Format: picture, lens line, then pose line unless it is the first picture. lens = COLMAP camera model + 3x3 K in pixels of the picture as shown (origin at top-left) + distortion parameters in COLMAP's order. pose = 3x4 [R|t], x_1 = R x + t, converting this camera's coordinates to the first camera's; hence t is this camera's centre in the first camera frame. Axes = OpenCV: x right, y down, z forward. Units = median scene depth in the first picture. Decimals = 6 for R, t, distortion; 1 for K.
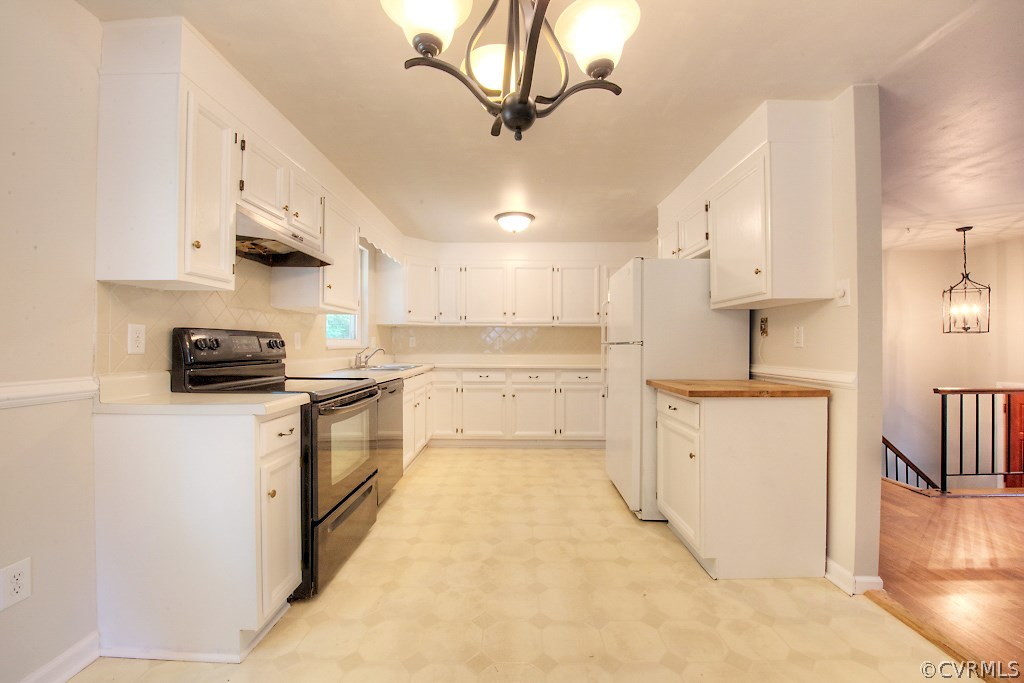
lens RADIAL K [[407.3, 0, 514.5], [0, 407.3, 344.5], [0, 0, 1]] dist [-0.016633, -0.000707]
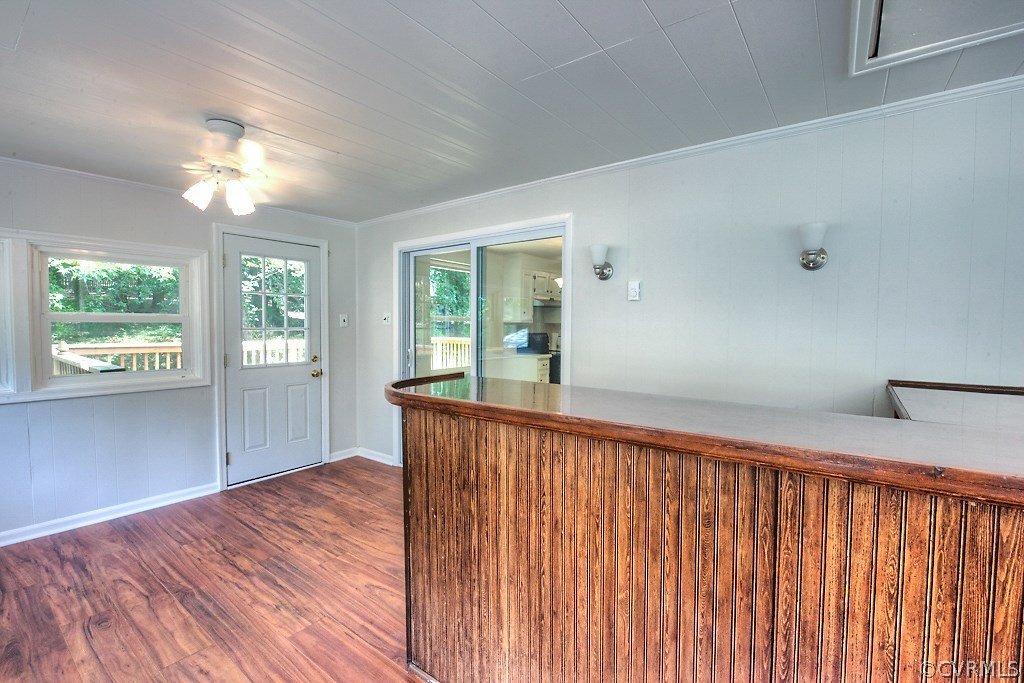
lens RADIAL K [[442.6, 0, 515.1], [0, 442.6, 343.9], [0, 0, 1]] dist [-0.013369, -0.000958]
pose [[0.798345, 0.018054, -0.601929, 0.738721], [0.001408, 0.999492, 0.031845, -0.040943], [0.602198, -0.026271, 0.797914, -1.066298]]
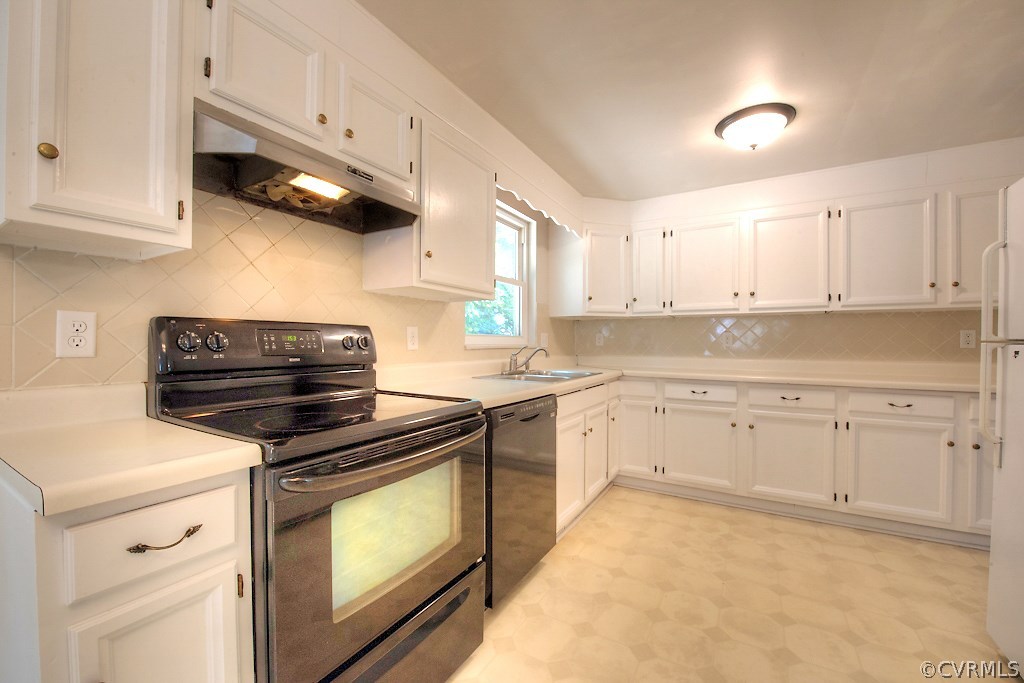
lens RADIAL K [[407.3, 0, 514.5], [0, 407.3, 344.5], [0, 0, 1]] dist [-0.016633, -0.000707]
pose [[0.863550, 0.003242, -0.504253, -0.004412], [-0.001151, 0.999989, 0.004458, -0.000424], [0.504262, -0.003269, 0.863545, 0.398700]]
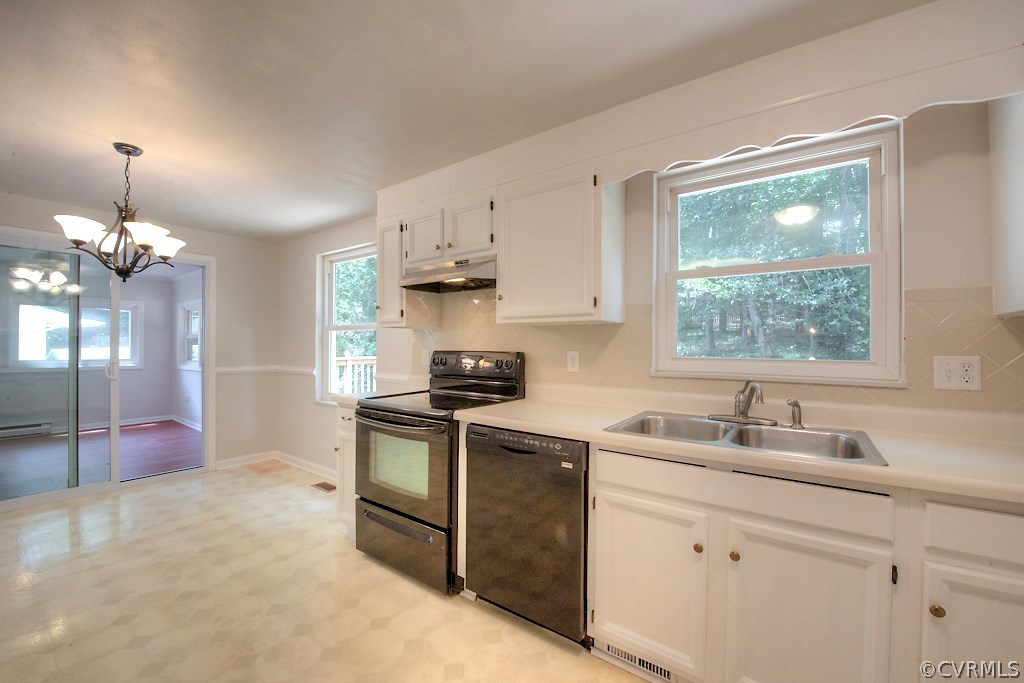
lens RADIAL K [[407.3, 0, 514.5], [0, 407.3, 344.5], [0, 0, 1]] dist [-0.016633, -0.000707]
pose [[-0.583964, -0.009856, -0.811720, 0.166792], [-0.006146, 0.999951, -0.007720, -0.030889], [0.811757, 0.000481, -0.583996, 1.200718]]
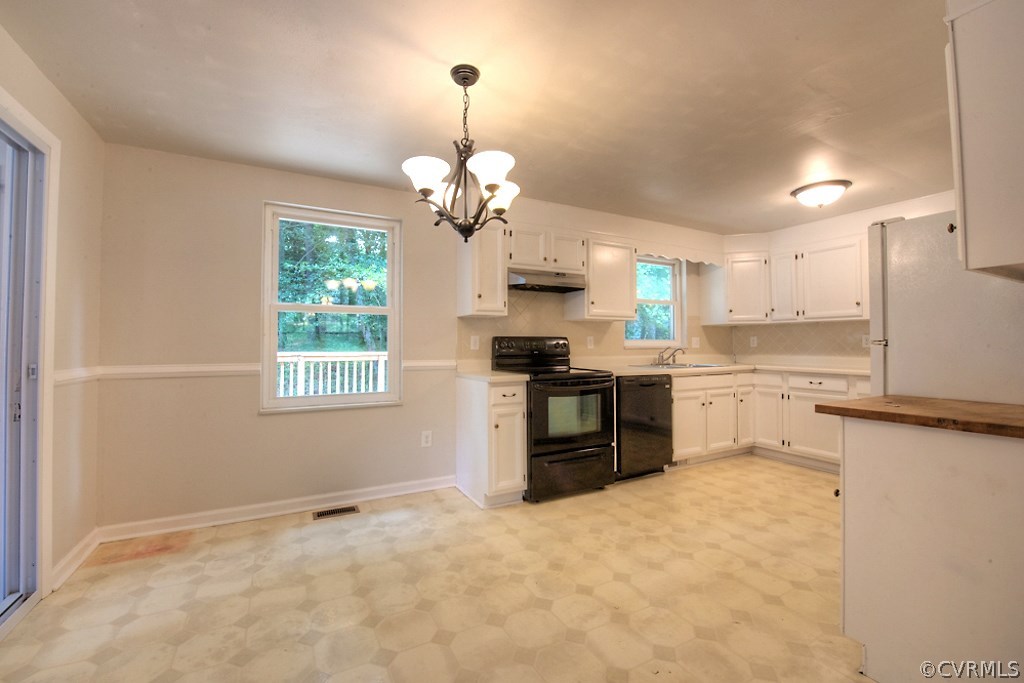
lens RADIAL K [[421.5, 0, 502.2], [0, 421.5, 335.5], [0, 0, 1]] dist [-0.013216, -0.000421]
pose [[0.468879, -0.021244, -0.883007, 0.515785], [0.003323, 0.999746, -0.022288, -0.001460], [0.883256, 0.007516, 0.468831, 0.053092]]
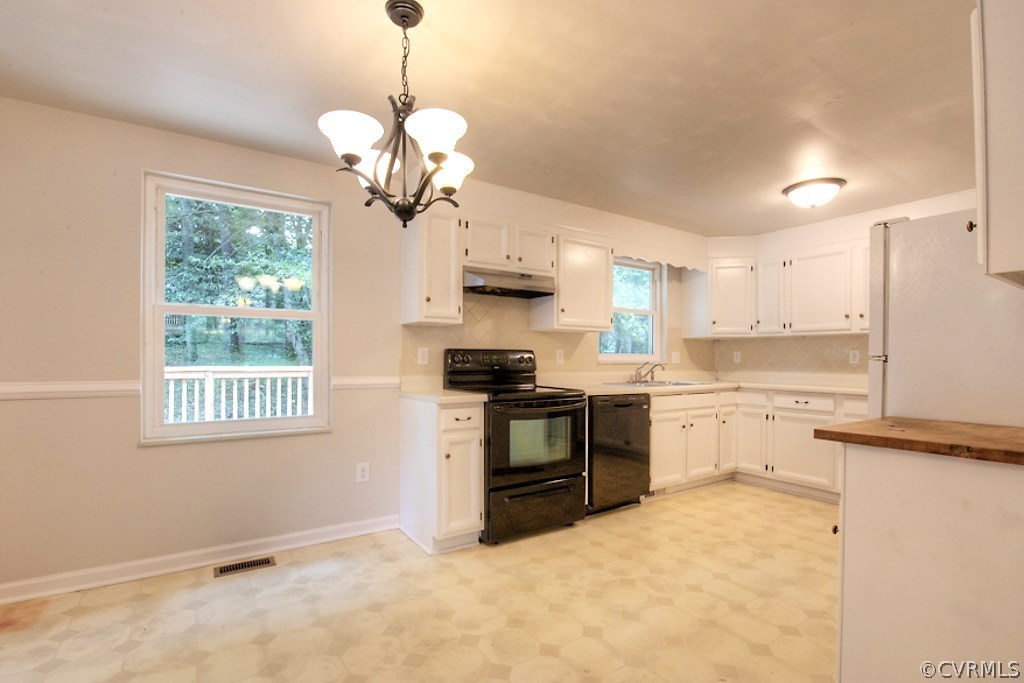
lens RADIAL K [[475.8, 0, 514.1], [0, 475.8, 362.2], [0, 0, 1]] dist [-0.016894, -0.000112]
pose [[0.562275, 0.006082, -0.826928, 0.477176], [-0.001981, 0.999980, 0.006008, -0.000430], [0.826948, -0.001740, 0.562276, 0.087300]]
